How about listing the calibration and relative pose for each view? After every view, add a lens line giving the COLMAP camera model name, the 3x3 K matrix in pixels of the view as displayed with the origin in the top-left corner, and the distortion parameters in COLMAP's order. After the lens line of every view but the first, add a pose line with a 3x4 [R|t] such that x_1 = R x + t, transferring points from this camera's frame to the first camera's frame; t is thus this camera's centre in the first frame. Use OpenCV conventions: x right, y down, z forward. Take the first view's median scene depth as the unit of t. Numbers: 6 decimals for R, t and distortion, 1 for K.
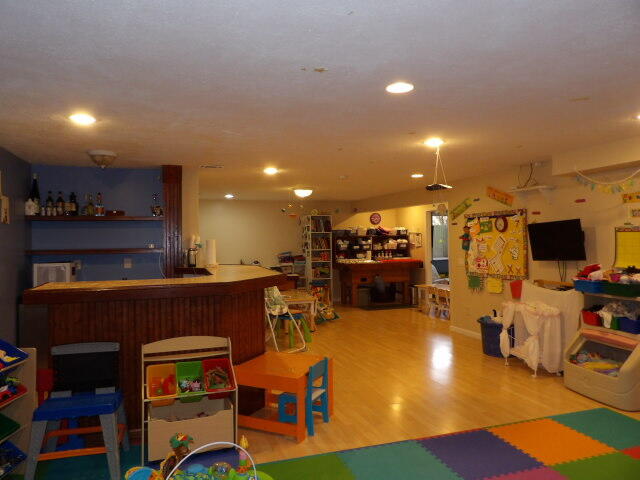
lens RADIAL K [[457.2, 0, 317.4], [0, 457.2, 237.5], [0, 0, 1]] dist [-0.050168, 0.063328]
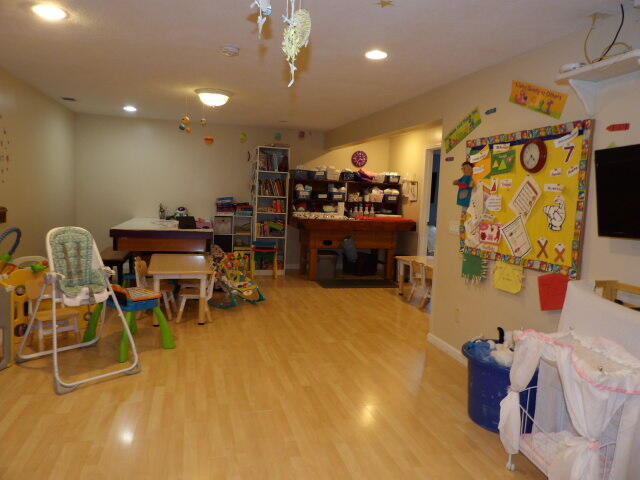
lens RADIAL K [[457.2, 0, 317.4], [0, 457.2, 237.5], [0, 0, 1]] dist [-0.050168, 0.063328]
pose [[0.995932, 0.065189, -0.062203, 0.191137], [-0.058527, 0.992906, 0.103503, 0.018766], [0.068509, -0.099441, 0.992682, 0.448640]]
